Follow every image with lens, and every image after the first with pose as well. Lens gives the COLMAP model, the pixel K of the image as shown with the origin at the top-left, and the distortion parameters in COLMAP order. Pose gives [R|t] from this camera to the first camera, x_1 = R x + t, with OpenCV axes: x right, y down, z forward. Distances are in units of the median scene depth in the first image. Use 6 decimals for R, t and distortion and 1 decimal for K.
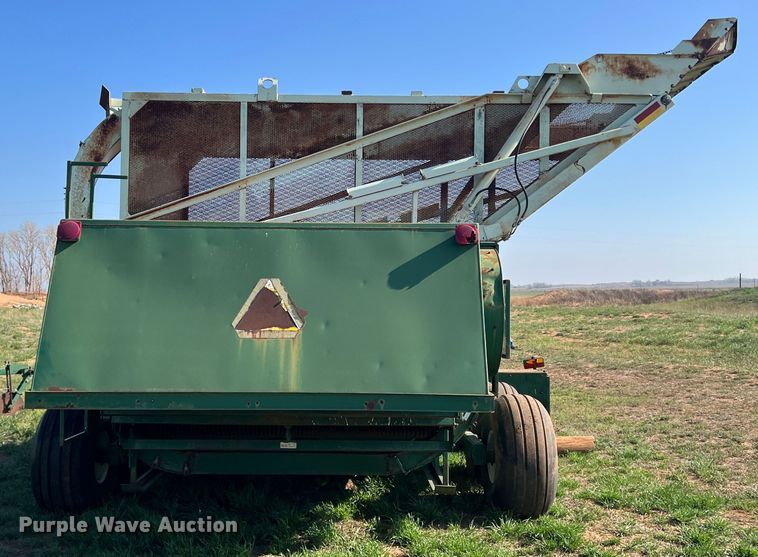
lens RADIAL K [[848.9, 0, 379.0], [0, 848.9, 278.5], [0, 0, 1]] dist [0.012712, -0.029923]
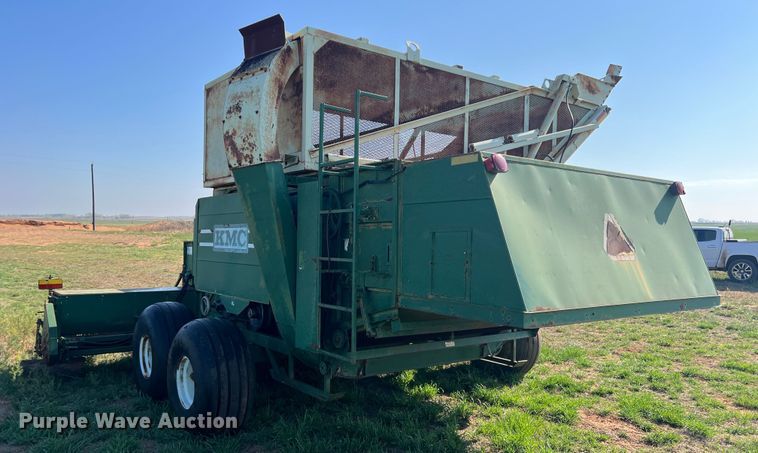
lens RADIAL K [[586.6, 0, 379.2], [0, 586.6, 266.0], [0, 0, 1]] dist [-0.047035, -0.000544]
pose [[0.793310, -0.019205, 0.608515, -0.673637], [-0.033081, 0.996666, 0.074583, 0.017819], [-0.607919, -0.079297, 0.790029, 0.359899]]
